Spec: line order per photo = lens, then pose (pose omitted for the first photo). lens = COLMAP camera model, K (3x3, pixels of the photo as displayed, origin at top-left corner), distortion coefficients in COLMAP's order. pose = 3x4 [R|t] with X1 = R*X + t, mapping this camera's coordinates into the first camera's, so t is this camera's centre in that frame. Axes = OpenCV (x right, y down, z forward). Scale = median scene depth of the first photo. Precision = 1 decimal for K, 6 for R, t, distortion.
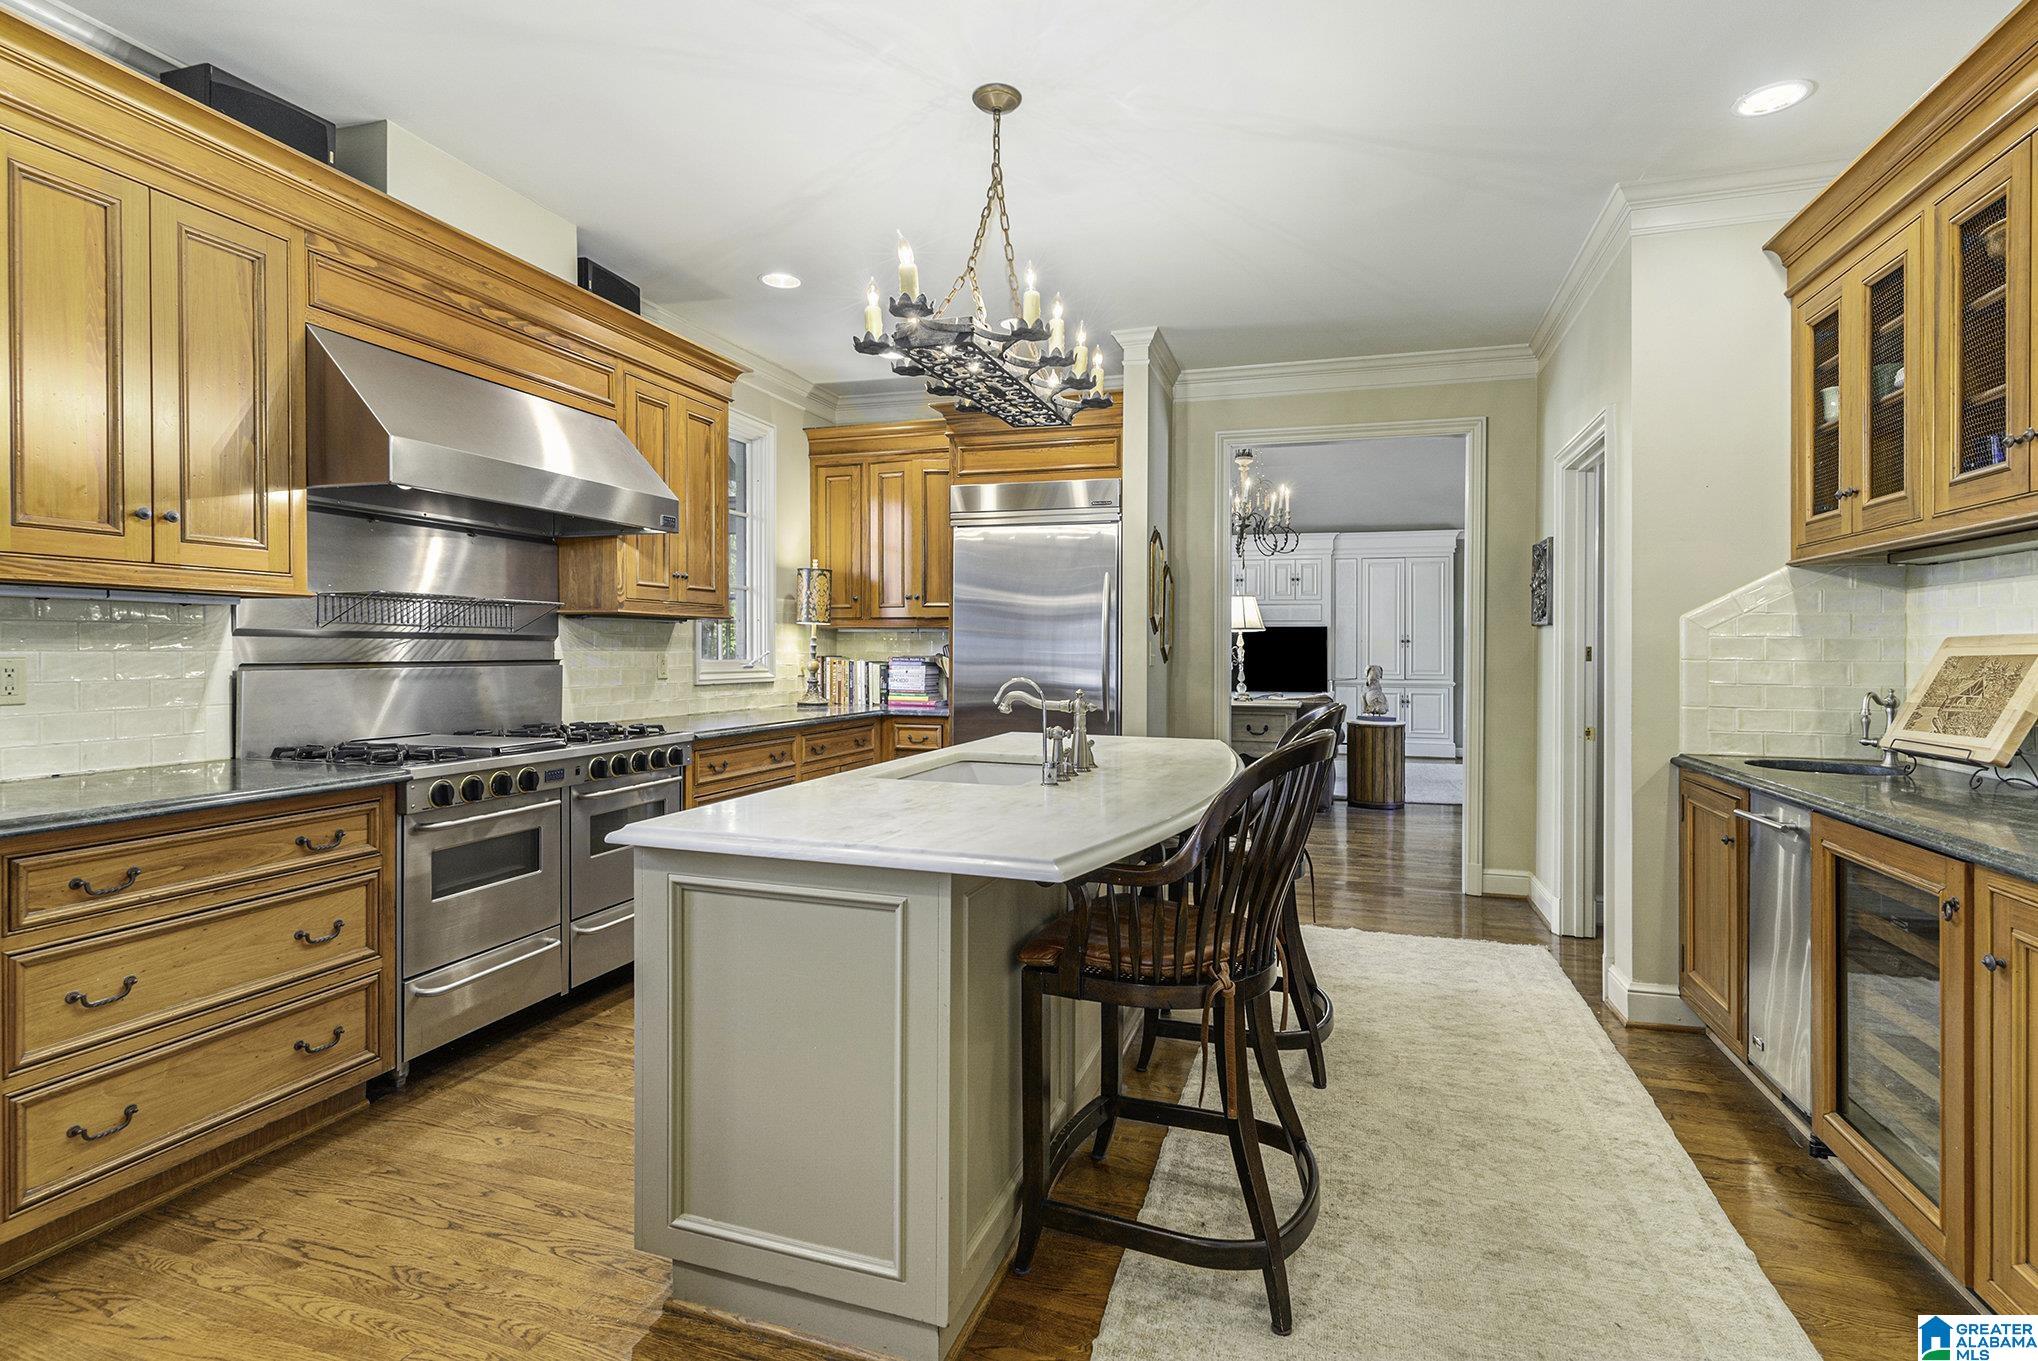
lens RADIAL K [[974.4, 0, 1019.5], [0, 974.4, 662.1], [0, 0, 1]] dist [0.003791, 0.000139]
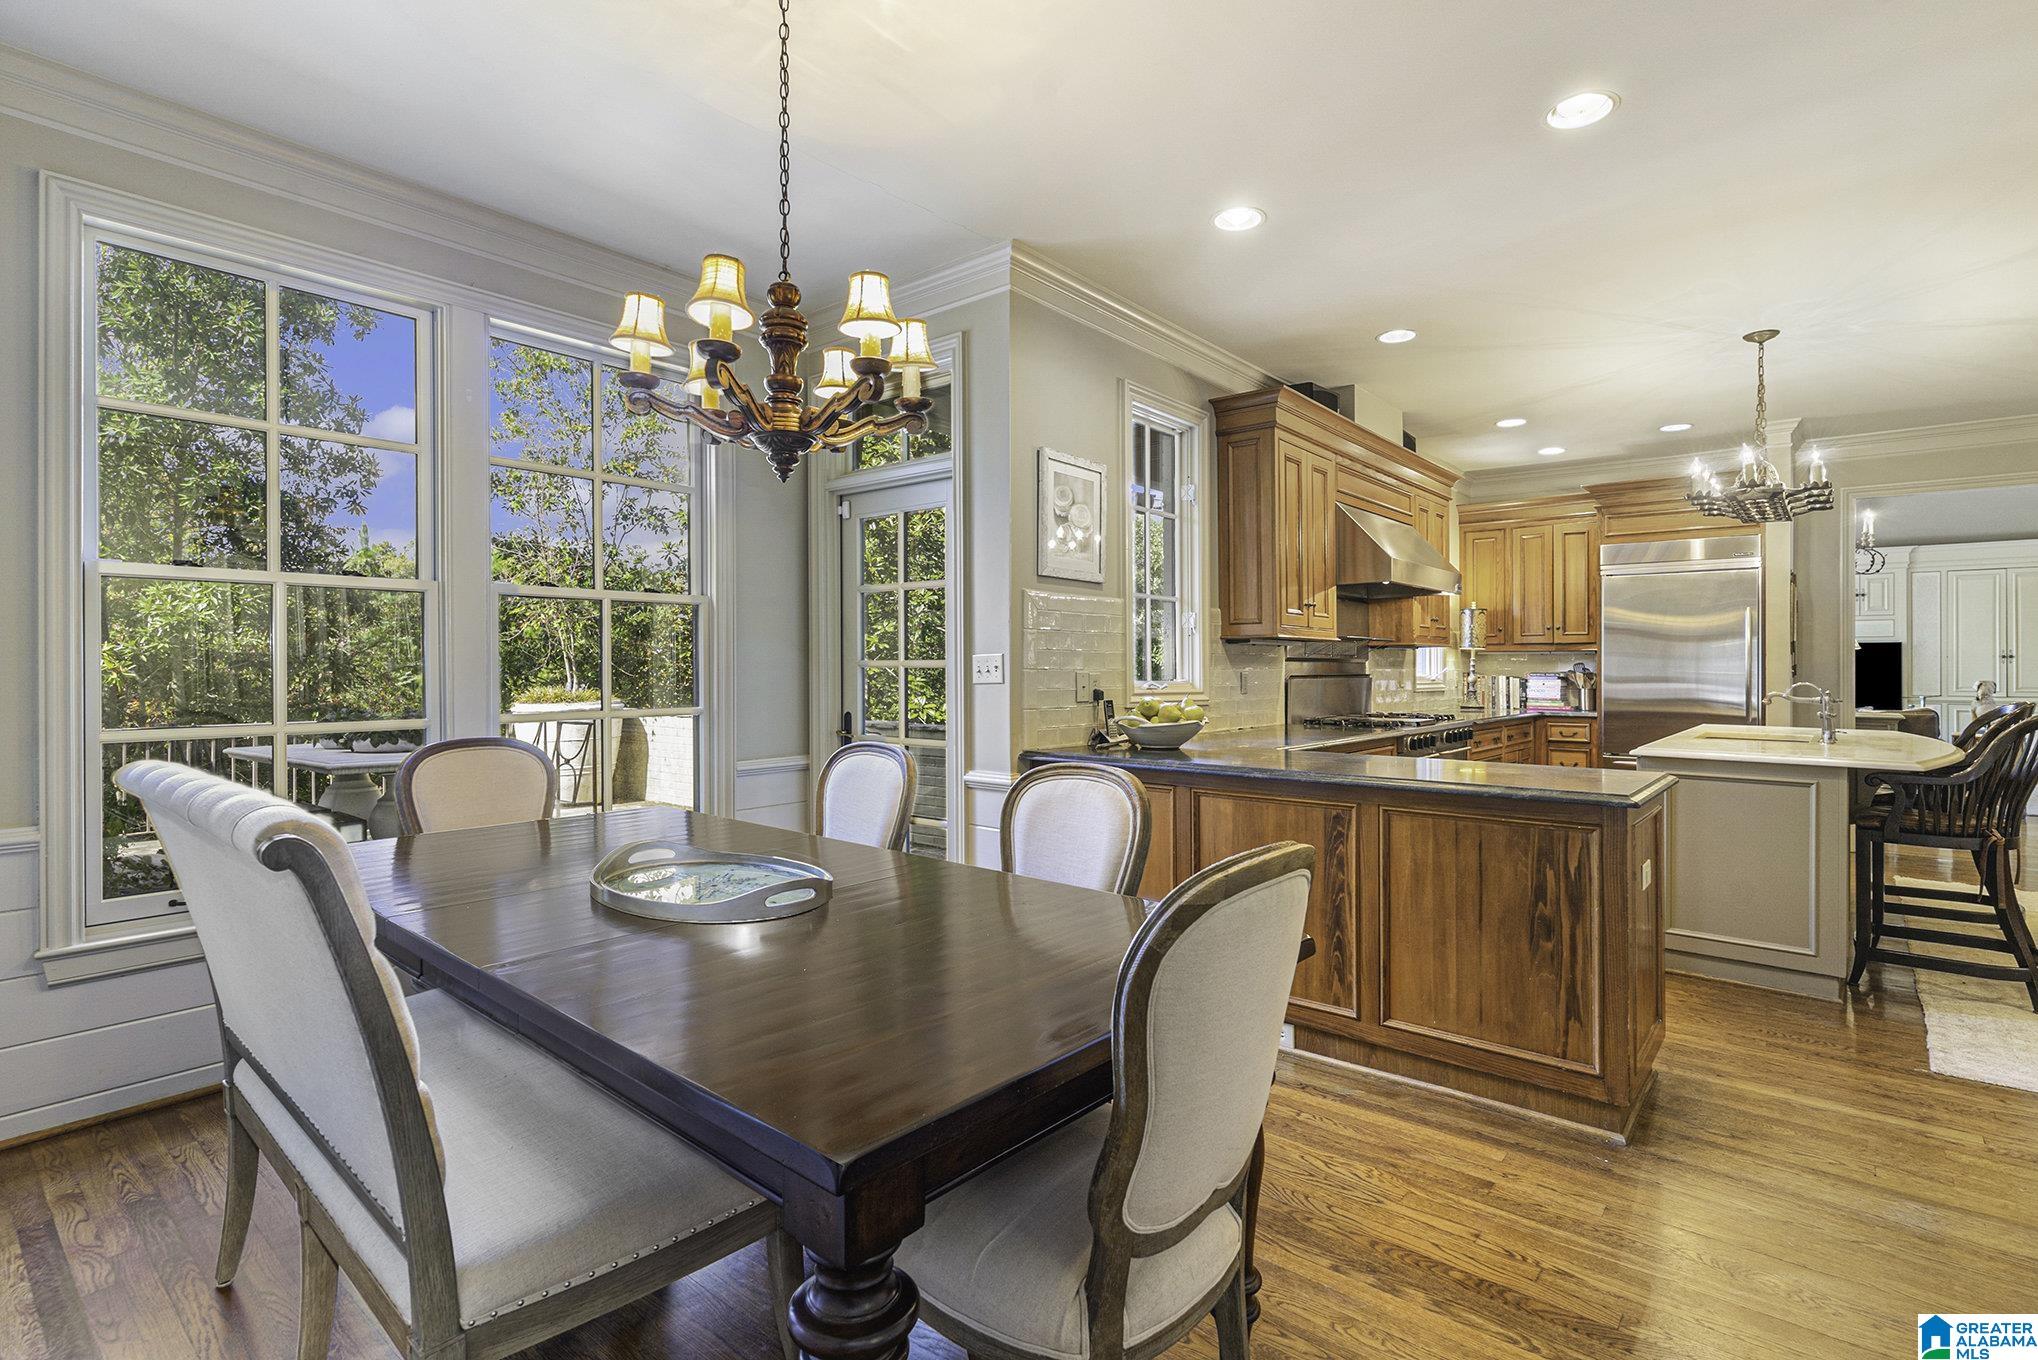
lens RADIAL K [[974.4, 0, 1024.7], [0, 974.4, 676.4], [0, 0, 1]] dist [0.003791, 0.000139]
pose [[0.927015, -0.001118, -0.375023, -0.401430], [-0.000749, 0.999988, -0.004832, 0.009224], [0.375024, 0.004760, 0.927003, -0.721049]]
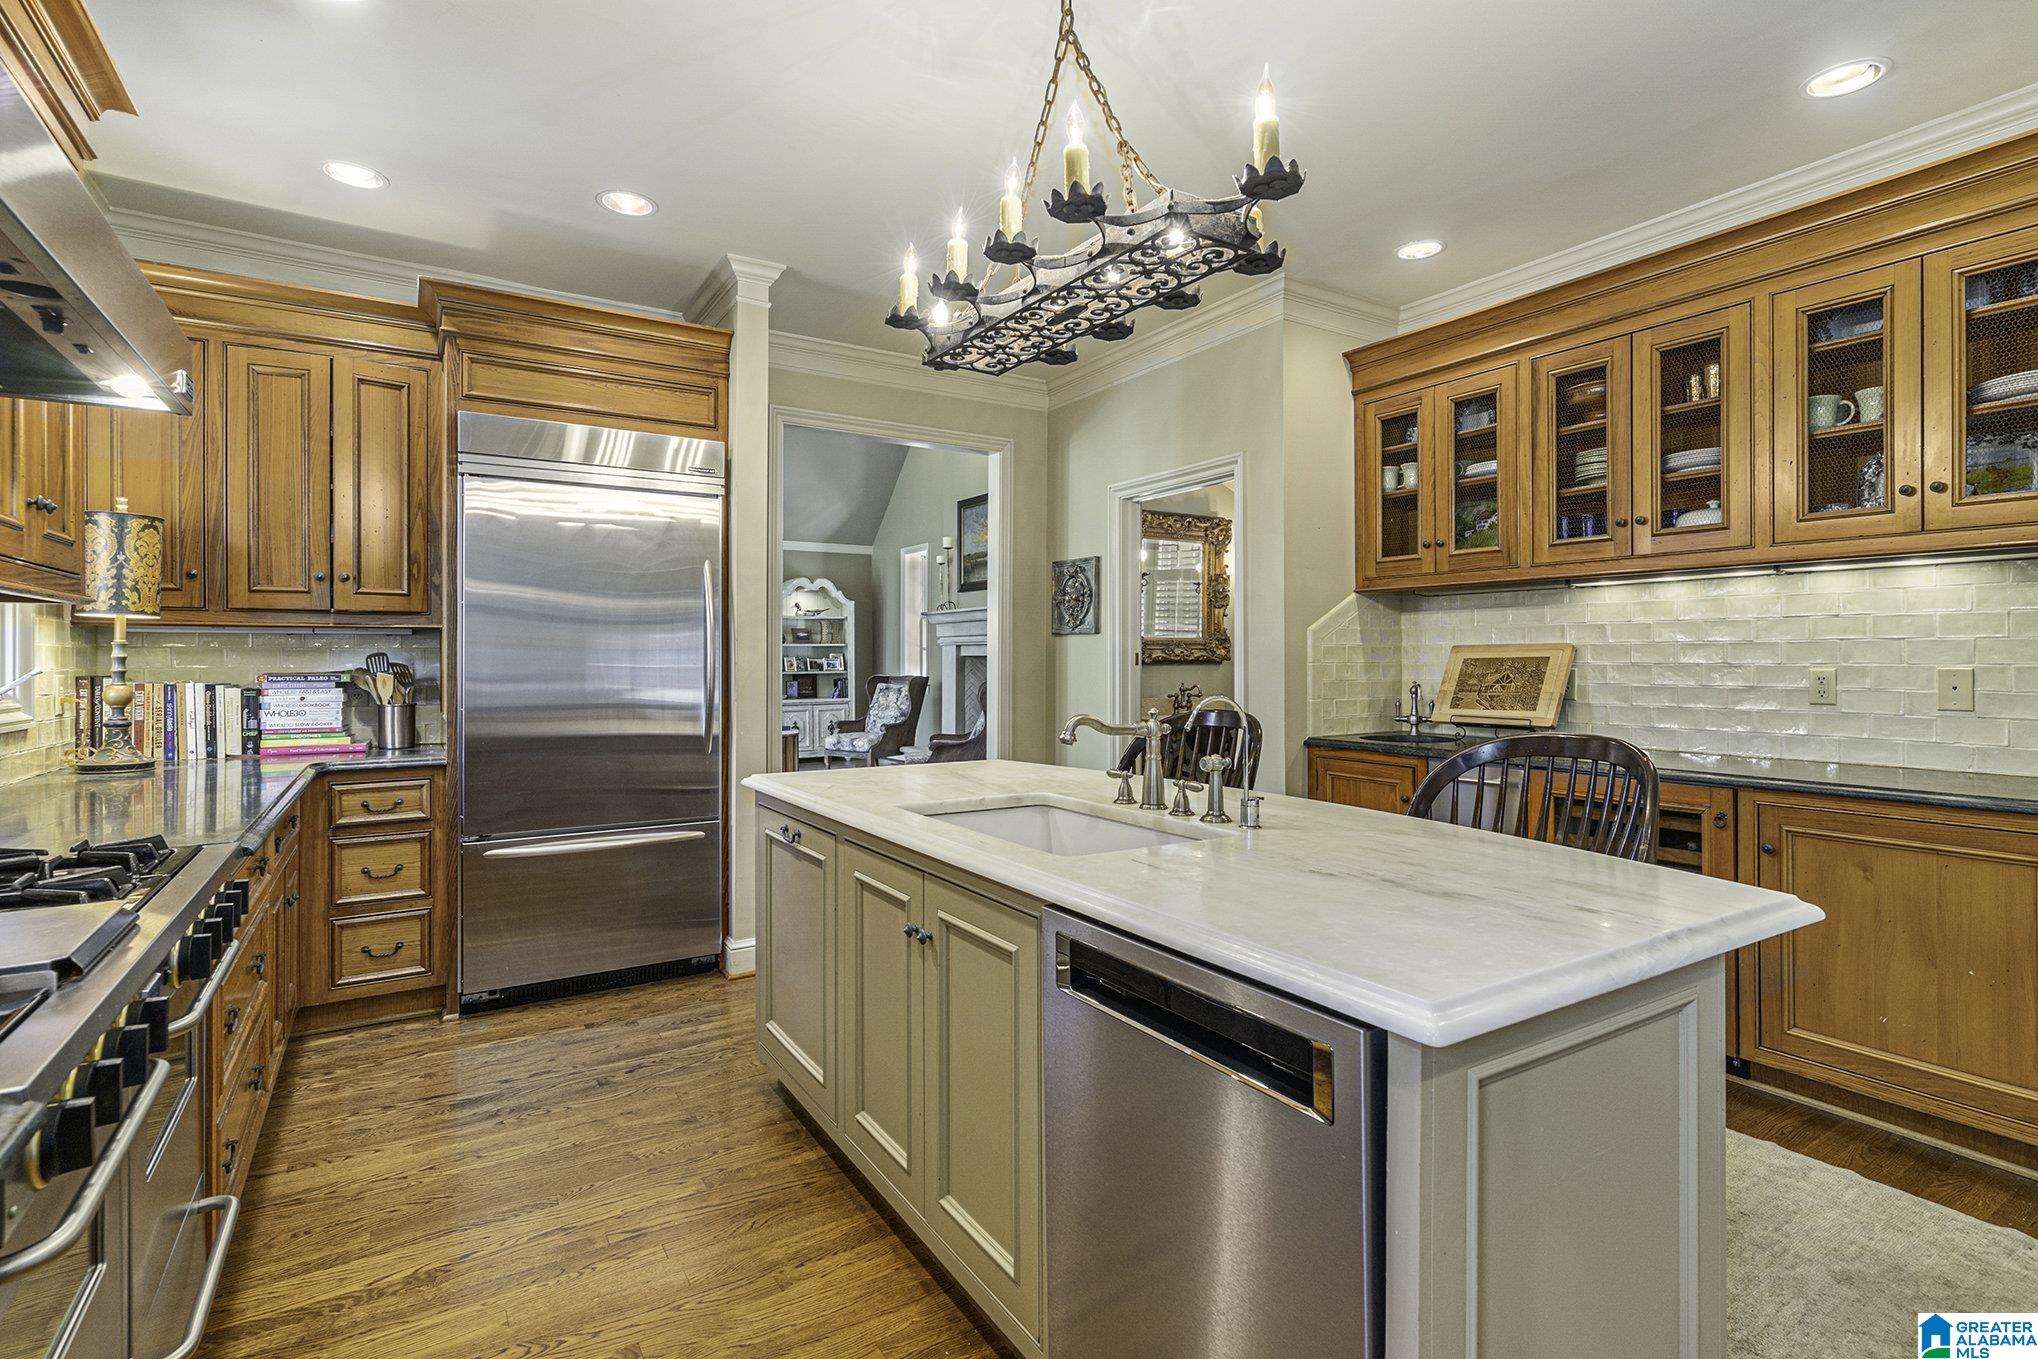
lens RADIAL K [[974.4, 0, 1015.5], [0, 974.4, 652.1], [0, 0, 1]] dist [0.003791, 0.000139]
pose [[0.640077, -0.003351, 0.768304, -0.441626], [0.017093, 0.999805, -0.009879, -0.008652], [-0.768121, 0.019456, 0.640009, 0.393039]]
